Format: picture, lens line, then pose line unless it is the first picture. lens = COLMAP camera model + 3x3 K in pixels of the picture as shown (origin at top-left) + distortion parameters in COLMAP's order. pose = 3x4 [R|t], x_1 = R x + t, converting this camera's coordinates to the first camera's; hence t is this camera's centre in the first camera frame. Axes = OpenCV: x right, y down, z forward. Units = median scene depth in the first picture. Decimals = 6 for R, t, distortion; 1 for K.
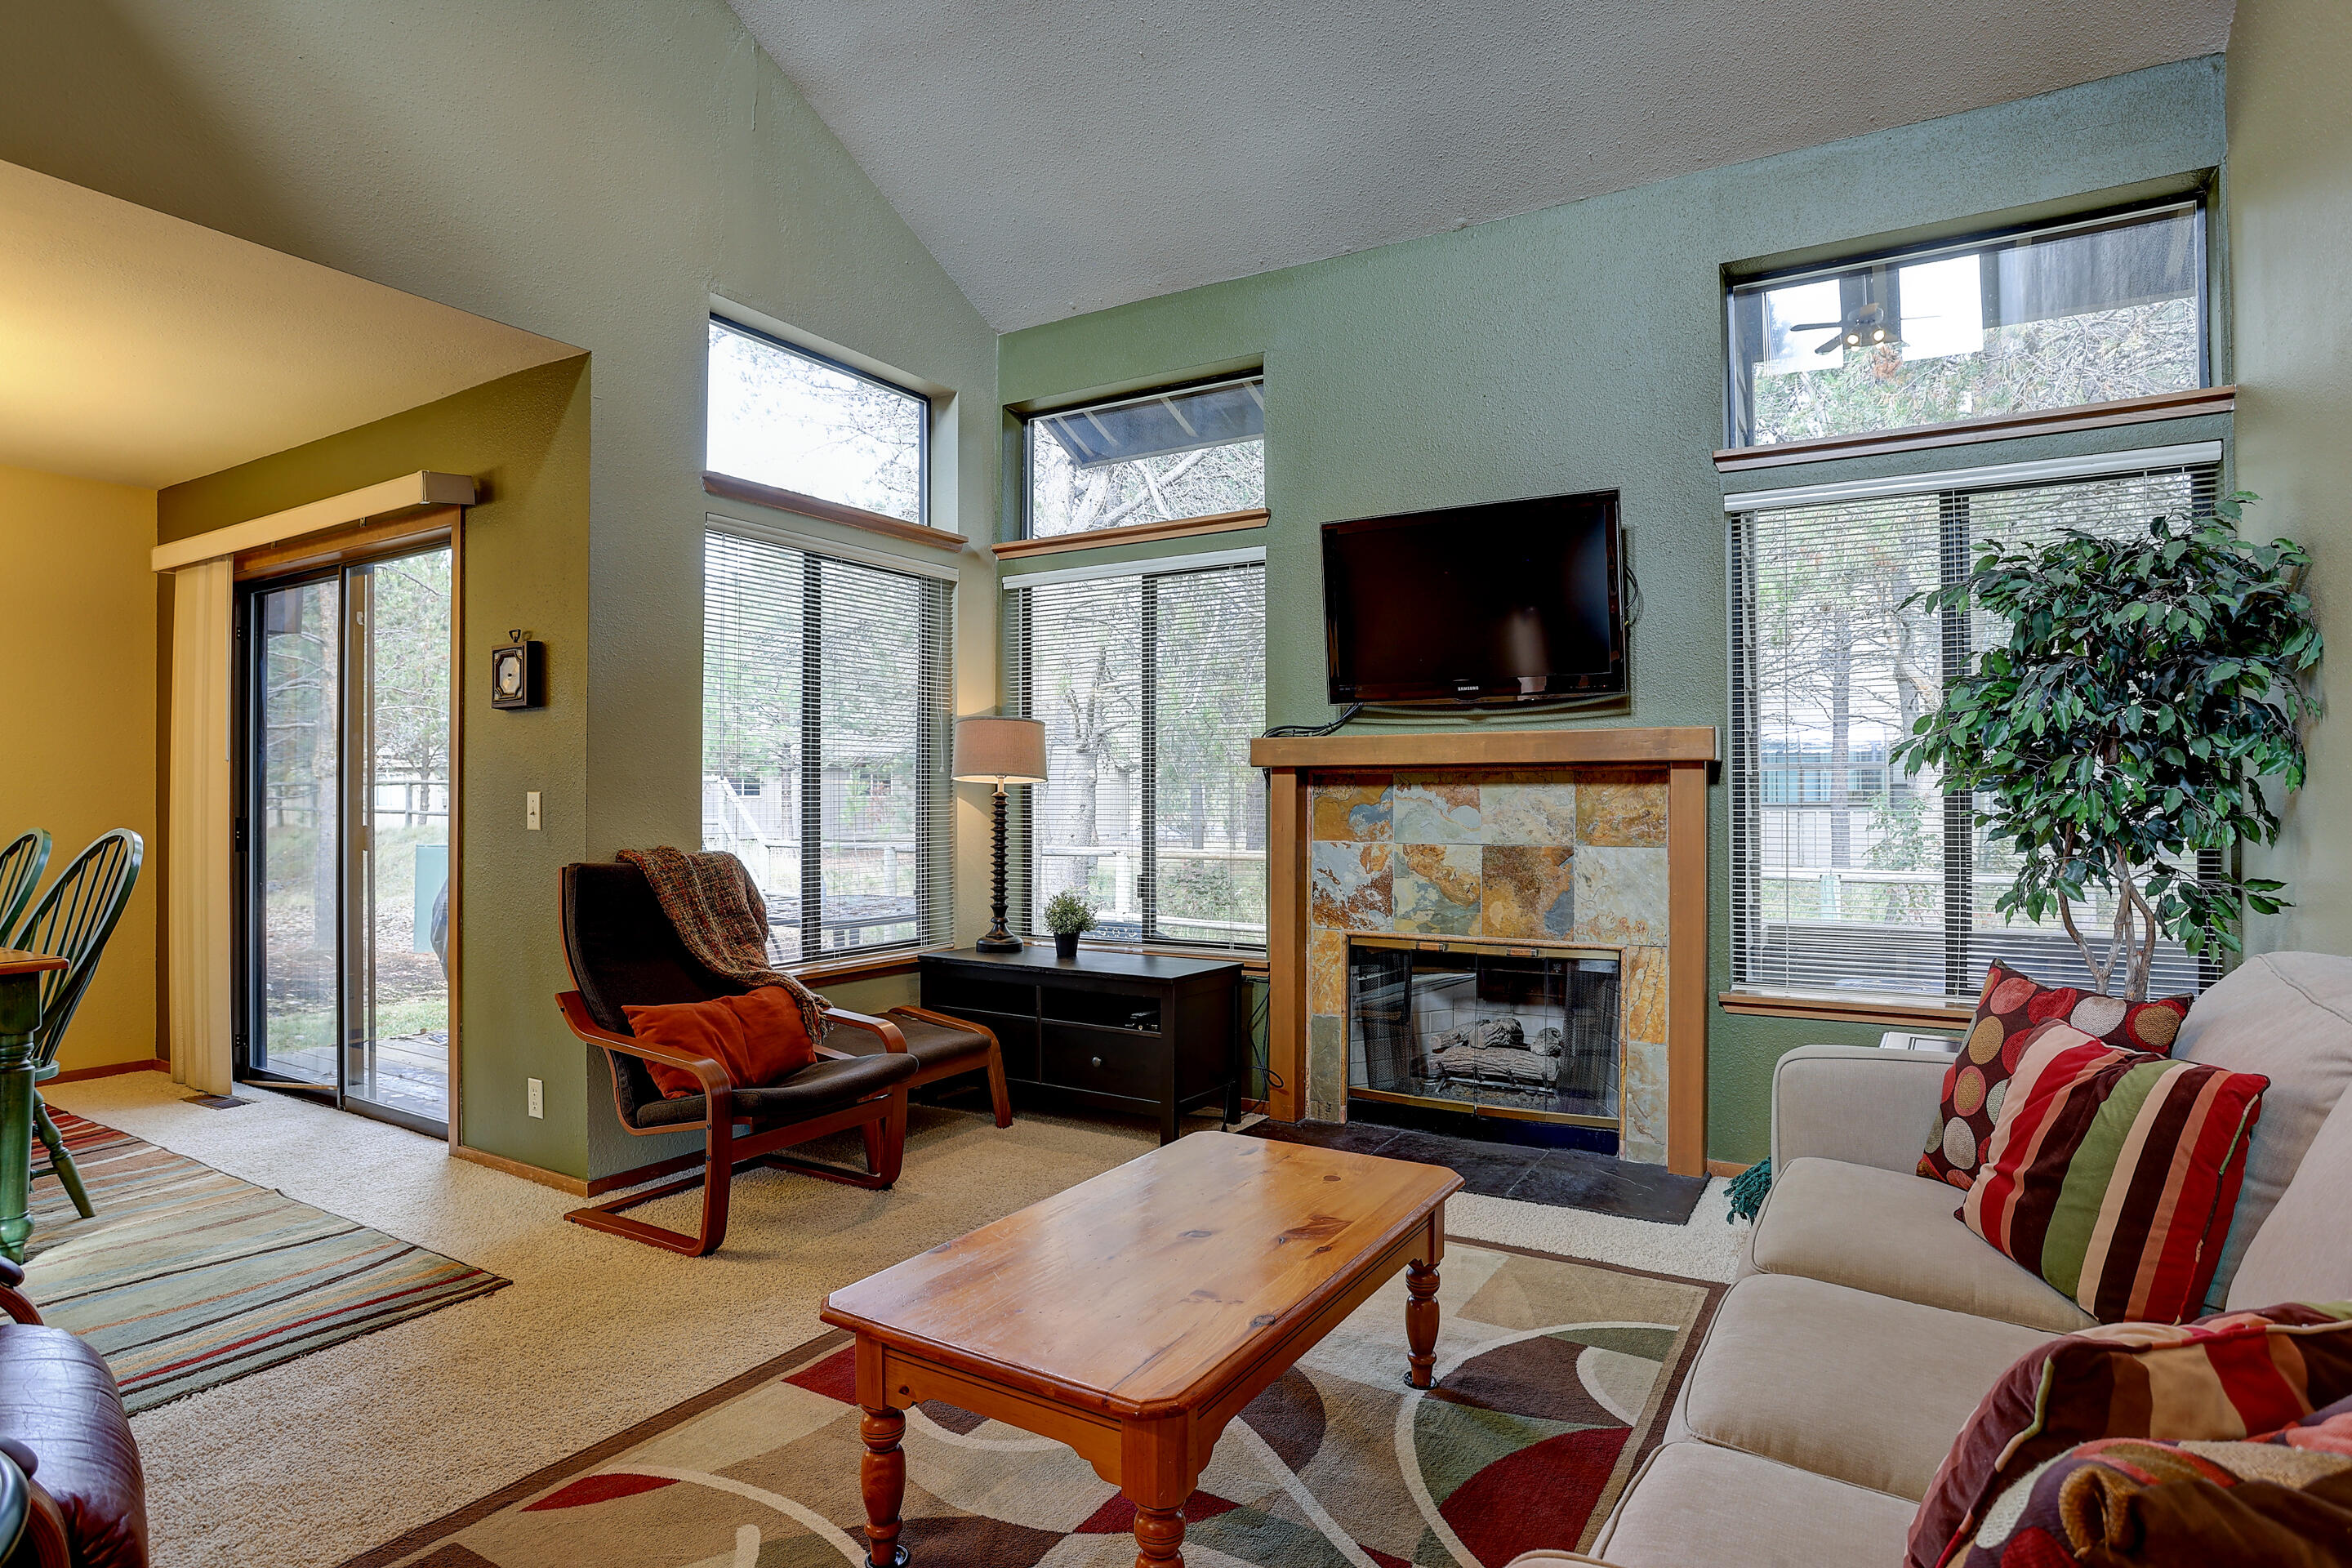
lens RADIAL K [[1240.1, 0, 1175.9], [0, 1240.1, 795.8], [0, 0, 1]] dist [-0.025717, 0.001362]
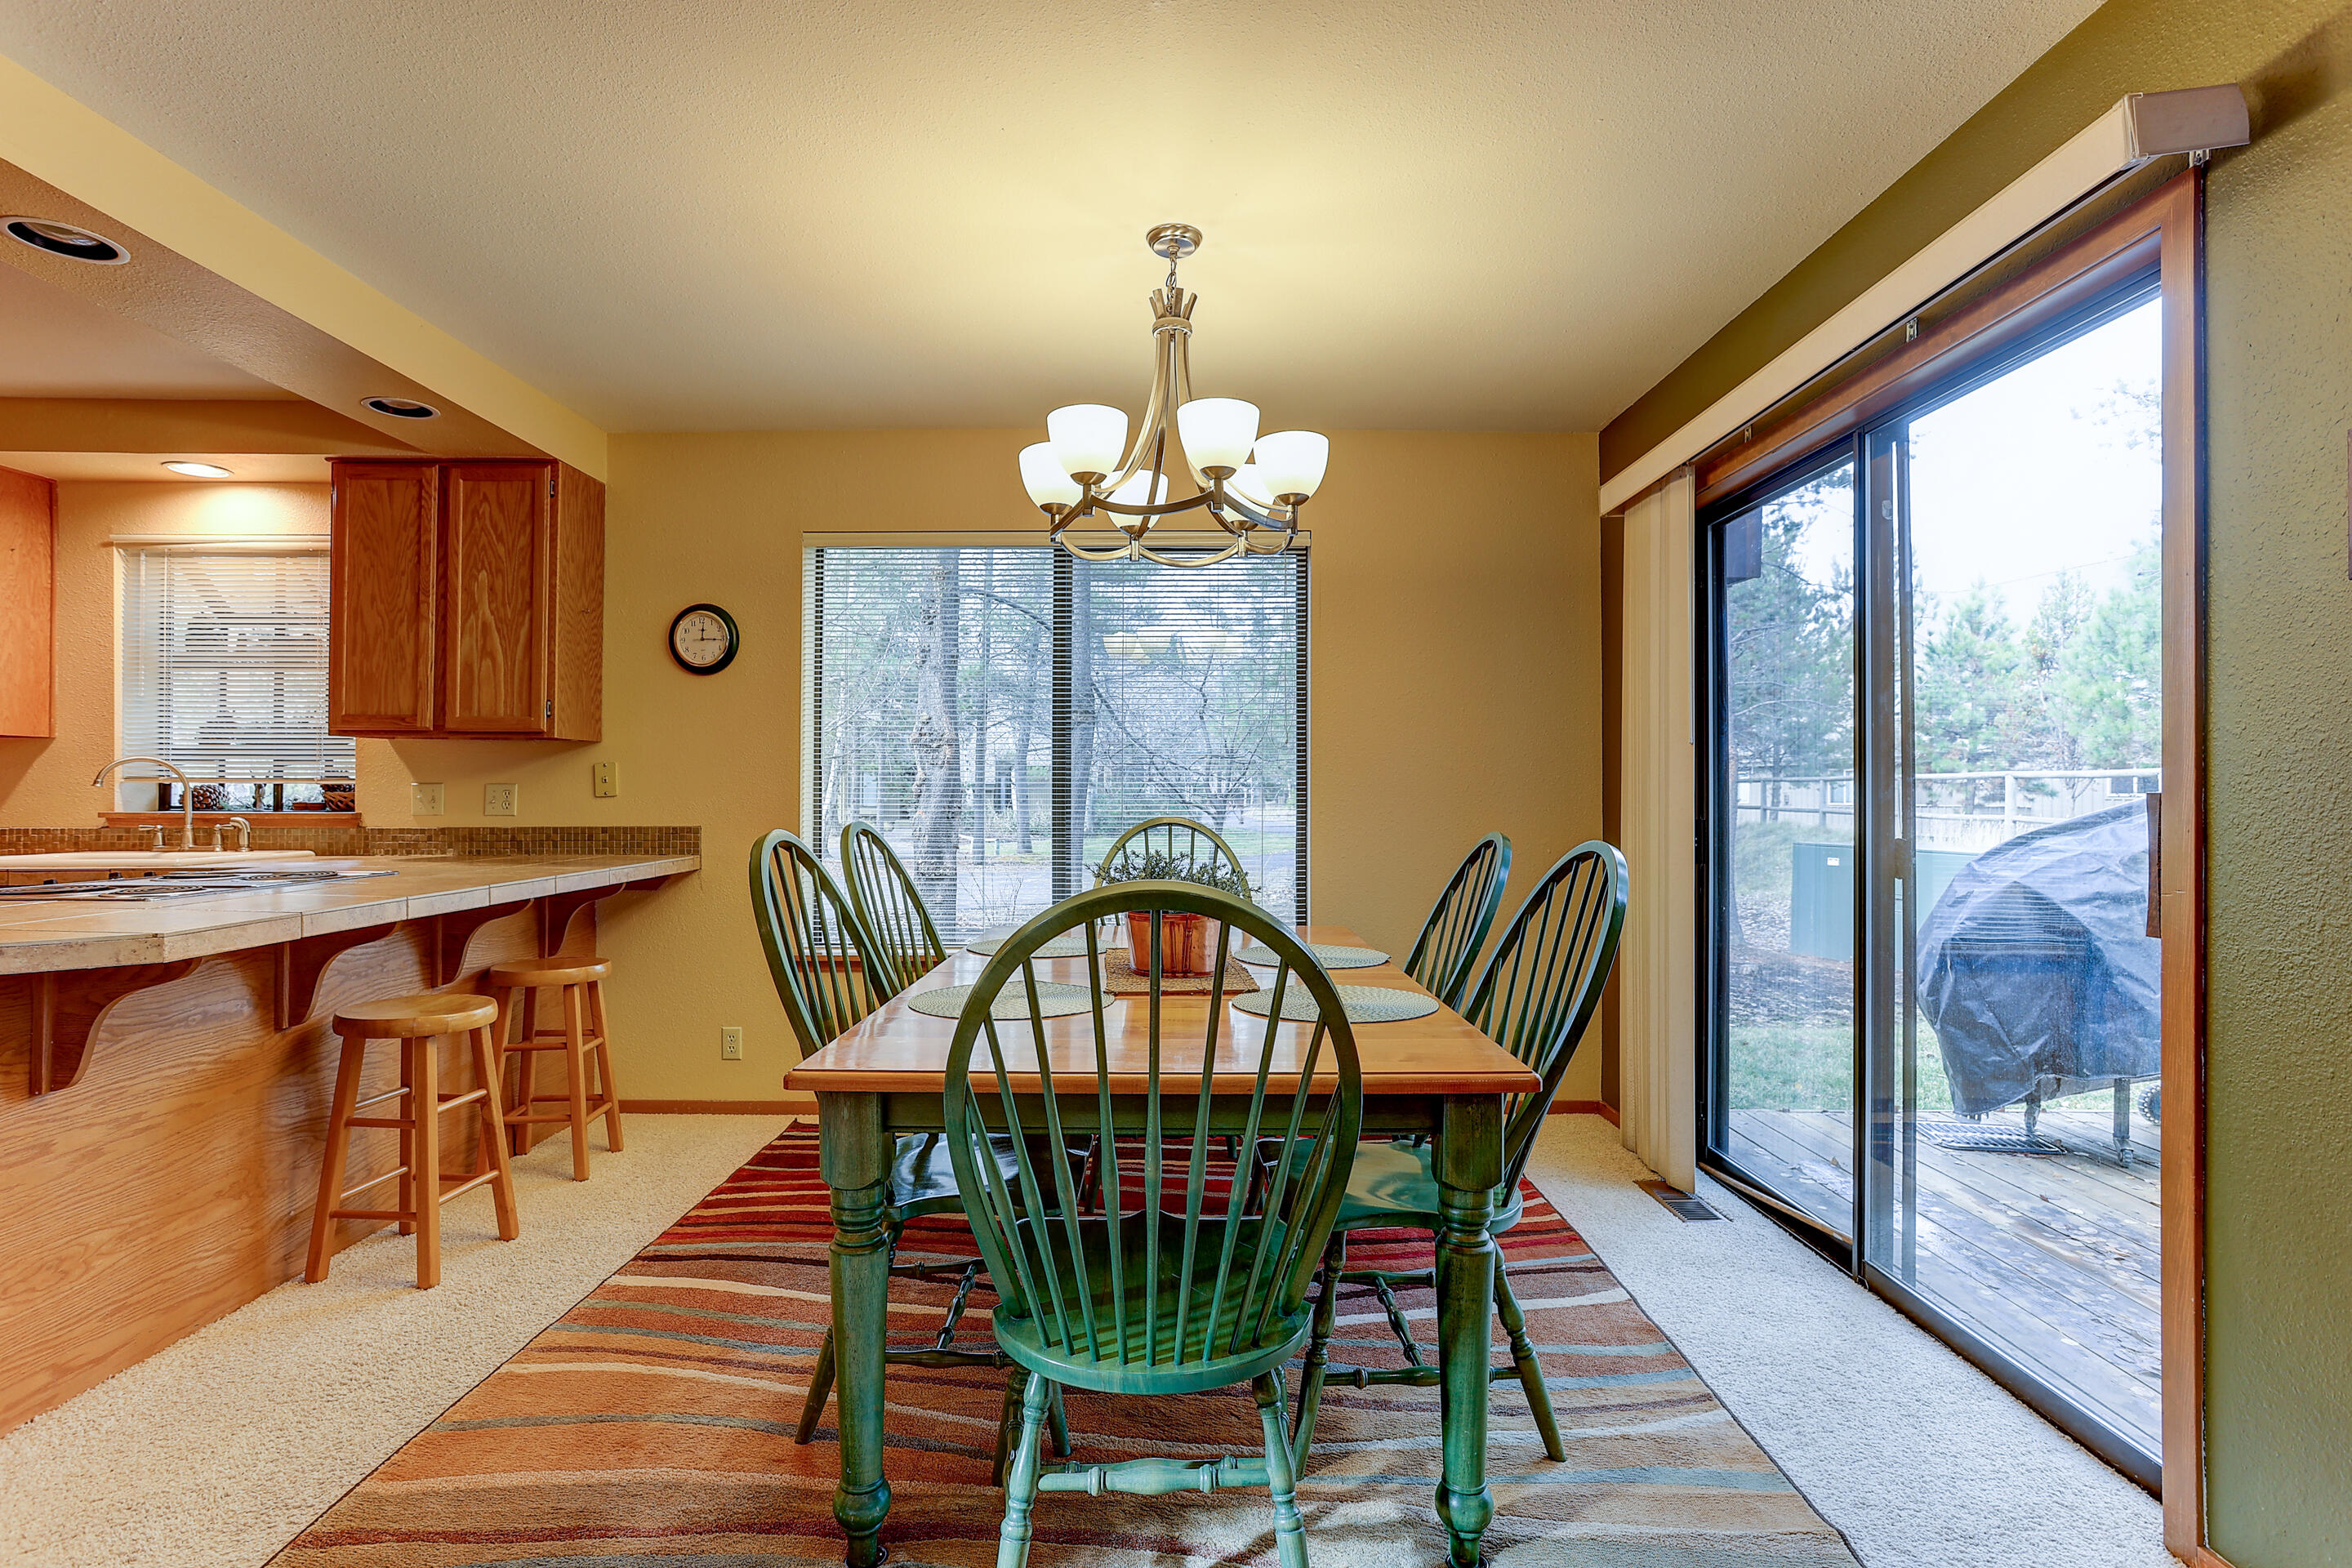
lens RADIAL K [[1162.8, 0, 1185.6], [0, 1162.8, 778.5], [0, 0, 1]] dist [-0.003798, 0.001167]
pose [[0.537182, -0.007686, -0.843432, -0.412076], [-0.003313, 0.999932, -0.011222, 0.004270], [0.843460, 0.008822, 0.537119, 0.429420]]
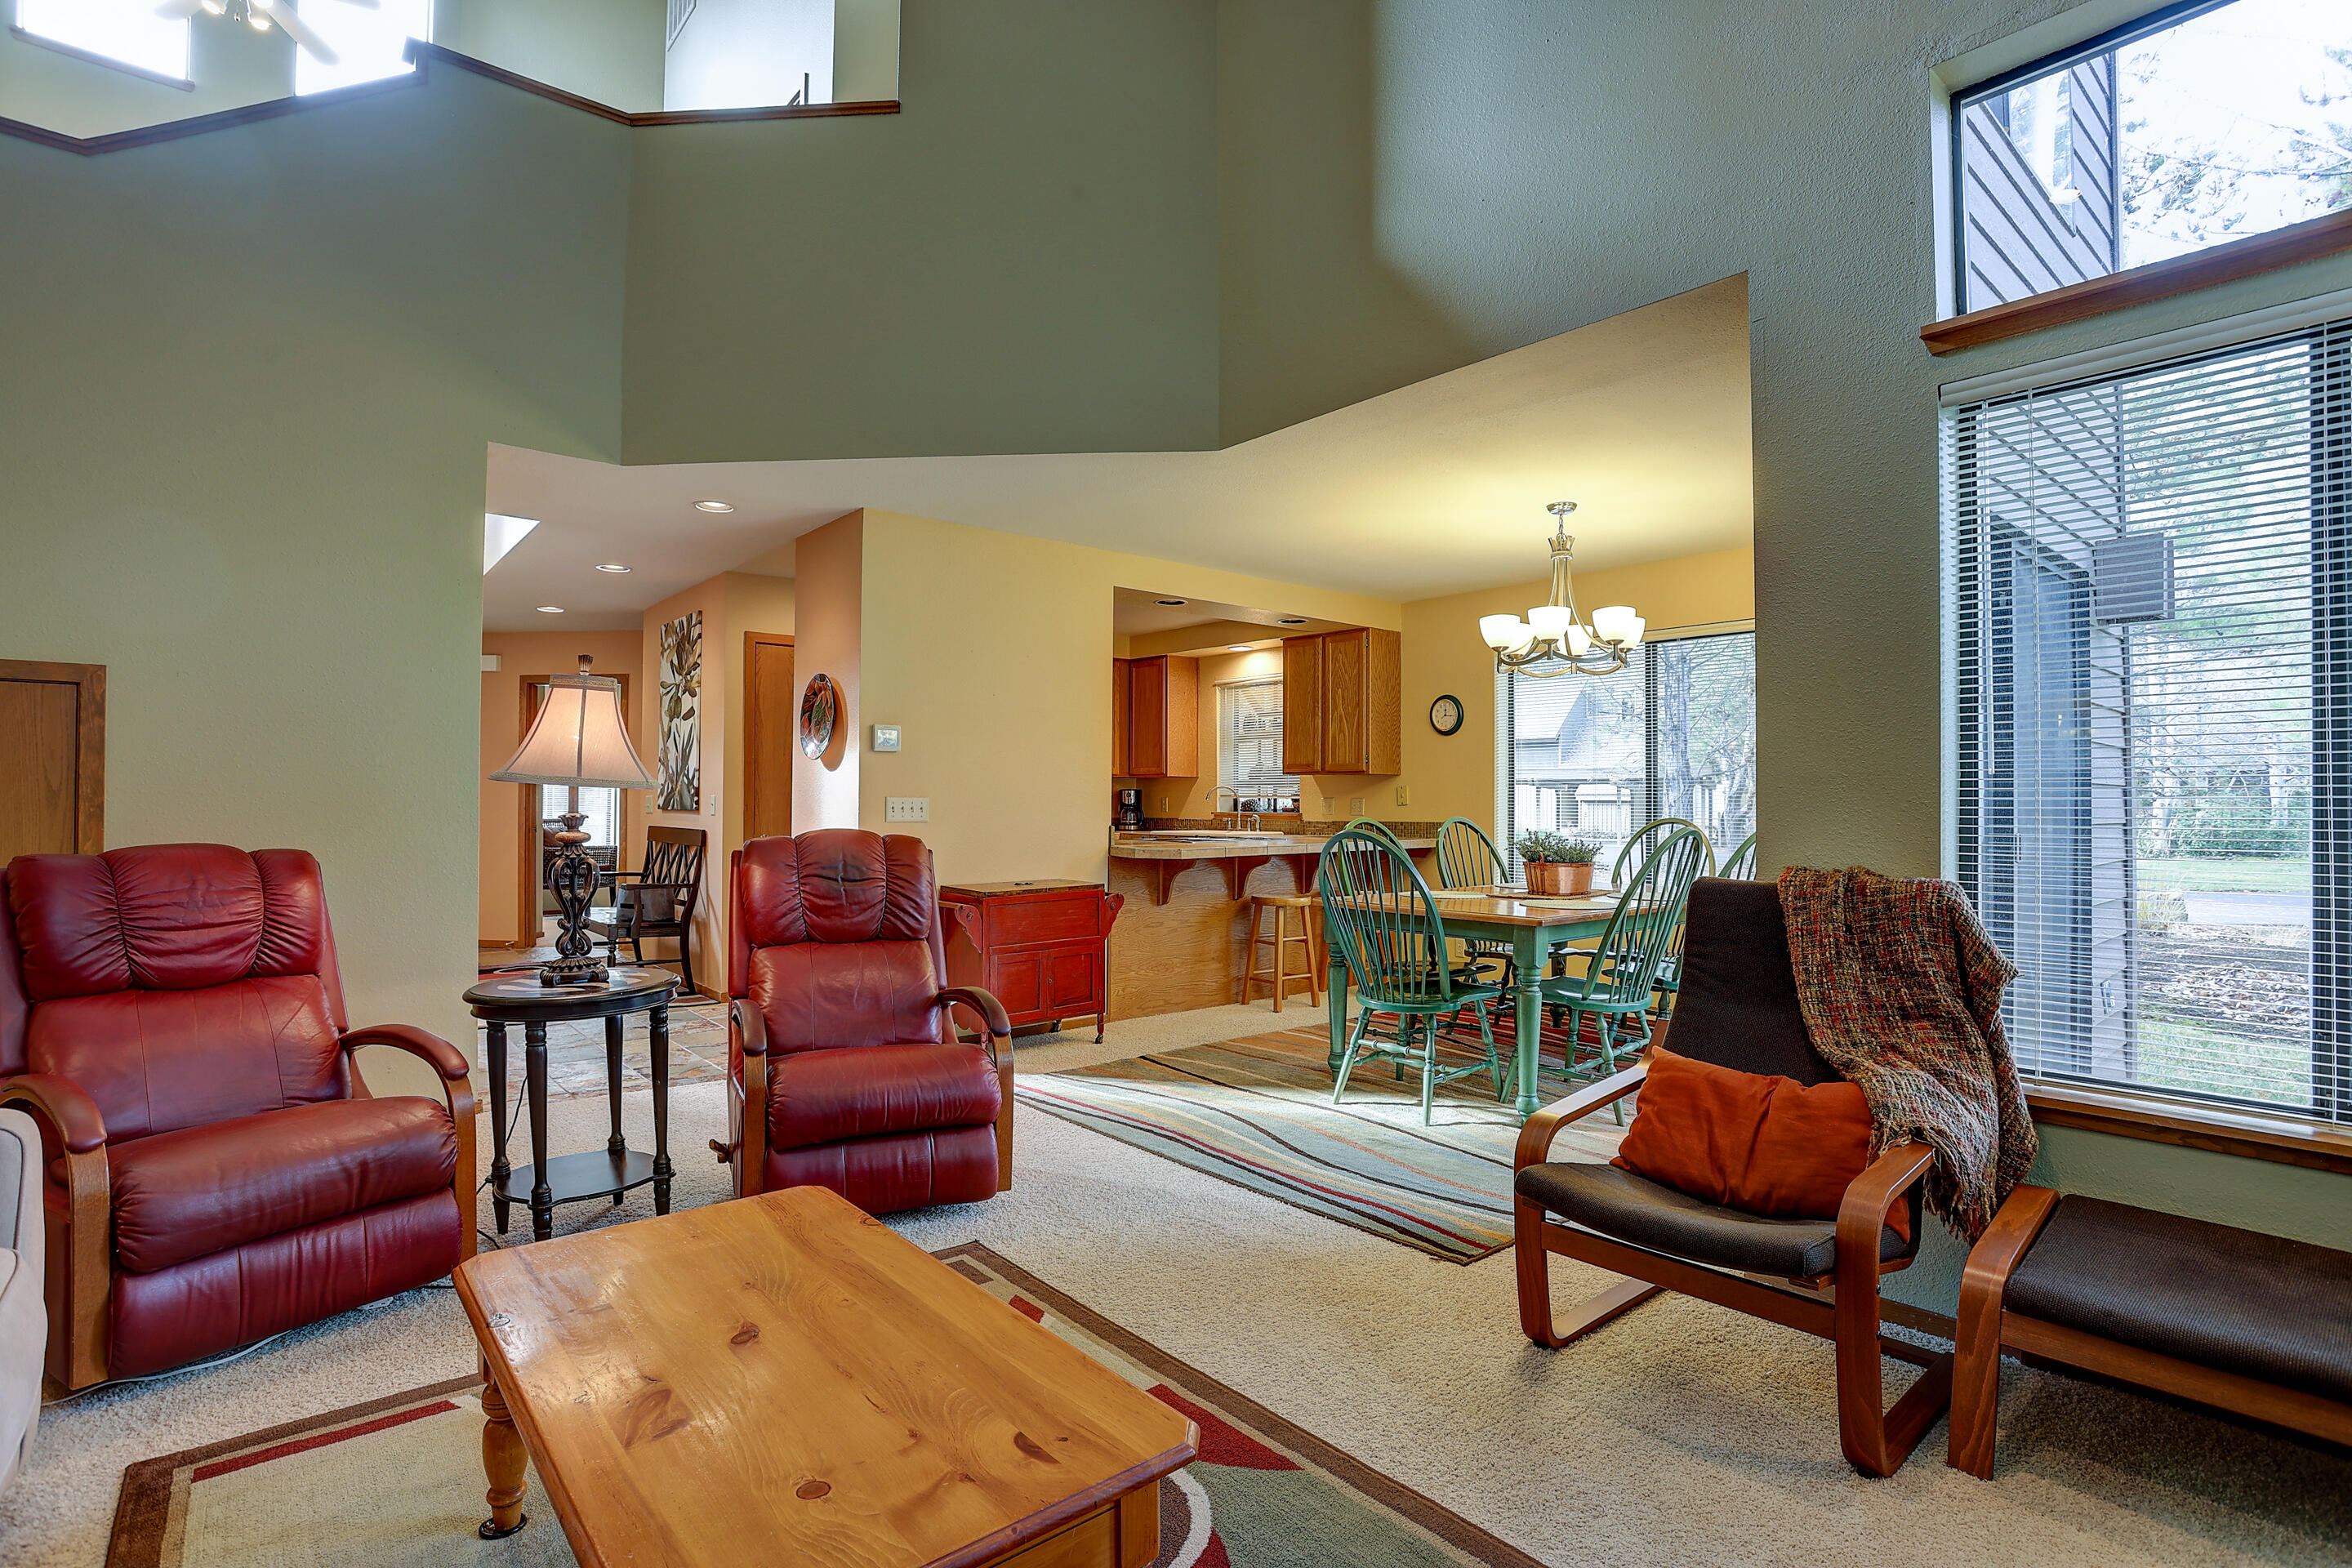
lens RADIAL K [[1162.8, 0, 1168.4], [0, 1162.8, 791.6], [0, 0, 1]] dist [-0.003798, 0.001167]
pose [[-0.293047, -0.014420, -0.955989, 0.319751], [-0.010547, 0.999874, -0.011848, 0.014290], [0.956040, 0.006611, -0.293162, 0.733833]]
